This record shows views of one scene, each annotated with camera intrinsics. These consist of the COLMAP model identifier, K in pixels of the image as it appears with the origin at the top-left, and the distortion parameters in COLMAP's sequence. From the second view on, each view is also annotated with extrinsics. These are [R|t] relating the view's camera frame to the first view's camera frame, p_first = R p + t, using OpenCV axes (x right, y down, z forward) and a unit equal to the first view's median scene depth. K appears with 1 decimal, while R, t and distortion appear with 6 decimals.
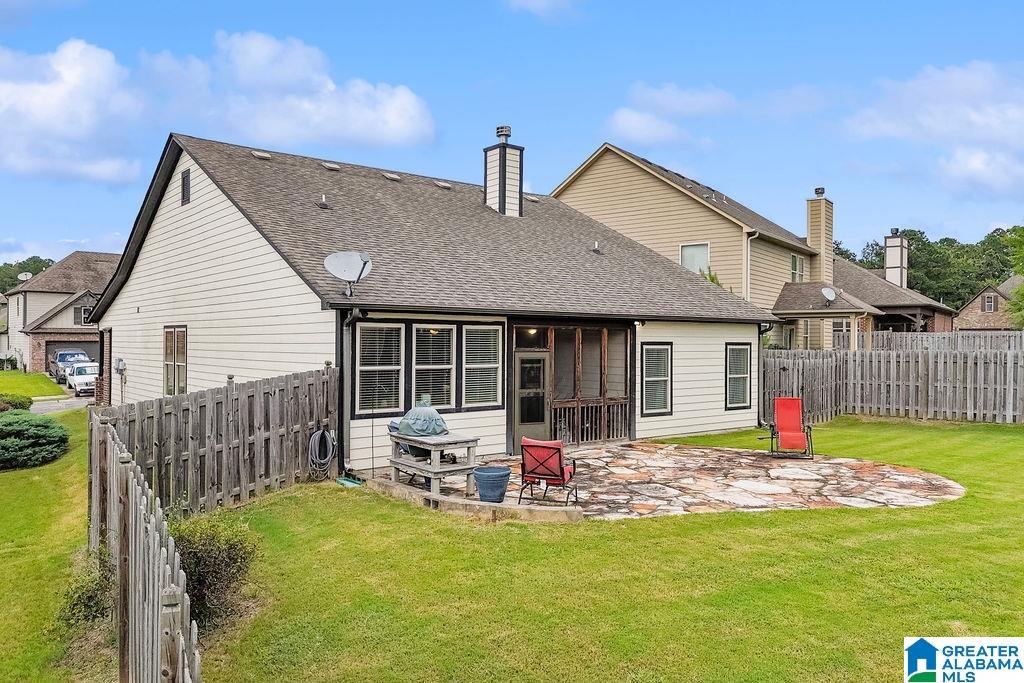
lens RADIAL K [[758.2, 0, 512.0], [0, 758.2, 341.5], [0, 0, 1]] dist [0.080964, -0.087309]
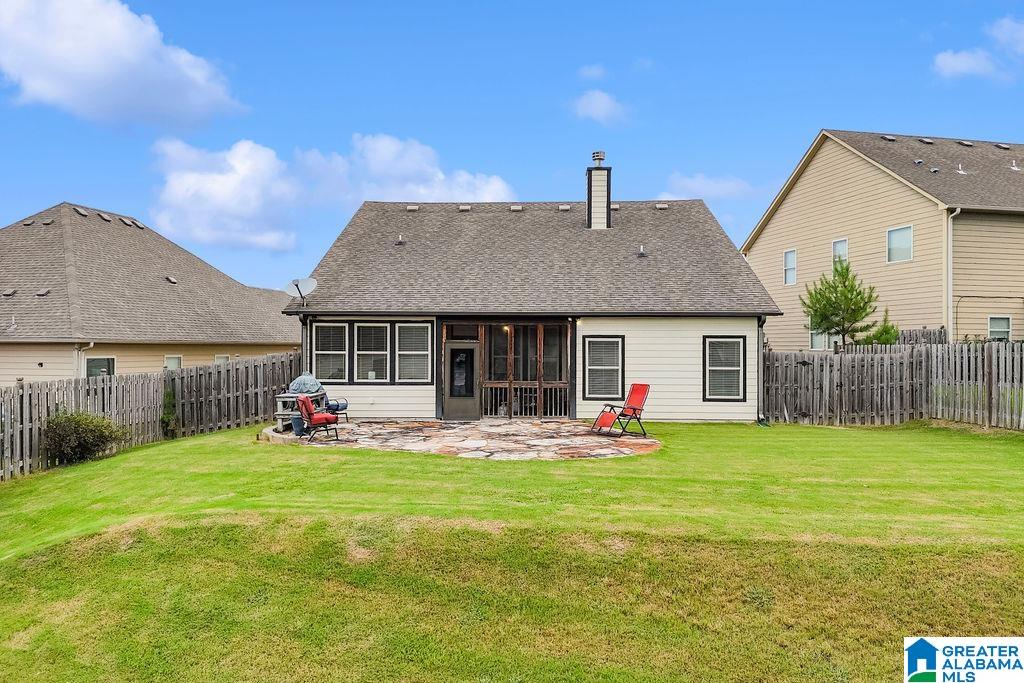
lens RADIAL K [[758.2, 0, 512.0], [0, 758.2, 341.5], [0, 0, 1]] dist [0.080964, -0.087309]
pose [[0.763123, -0.007080, -0.646214, 0.979027], [0.001171, 0.999953, -0.009573, 0.024815], [0.646252, 0.006548, 0.763096, 0.059297]]
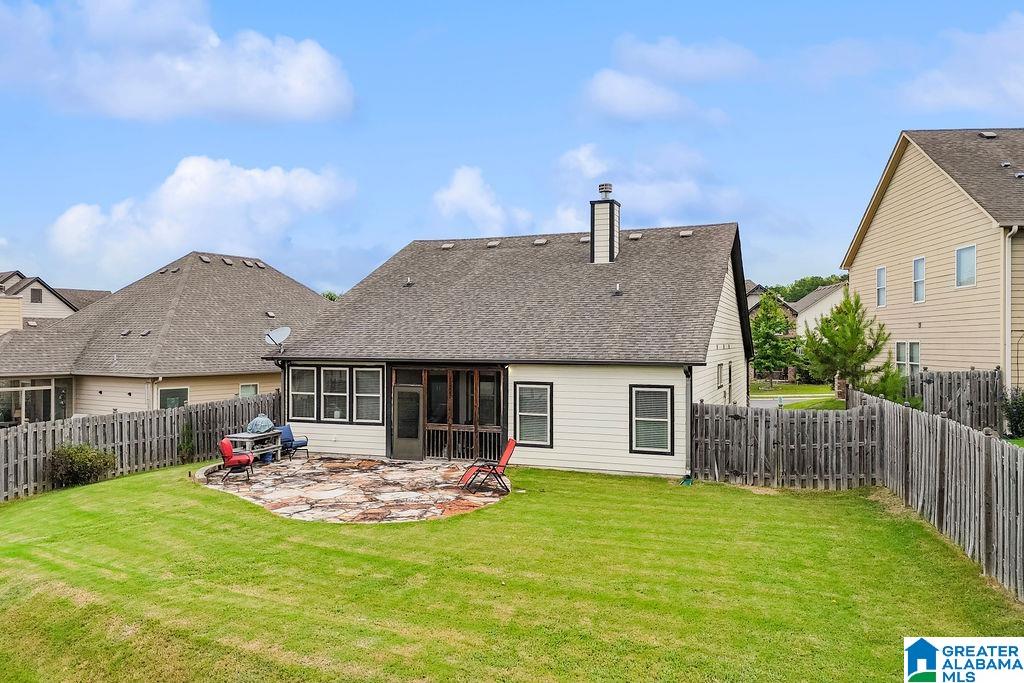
lens RADIAL K [[758.2, 0, 512.0], [0, 758.2, 341.5], [0, 0, 1]] dist [0.080964, -0.087309]
pose [[0.507746, -0.003781, -0.861499, 1.380000], [0.000641, 0.999992, -0.004011, -0.066581], [0.861507, 0.001485, 0.507744, 0.476425]]
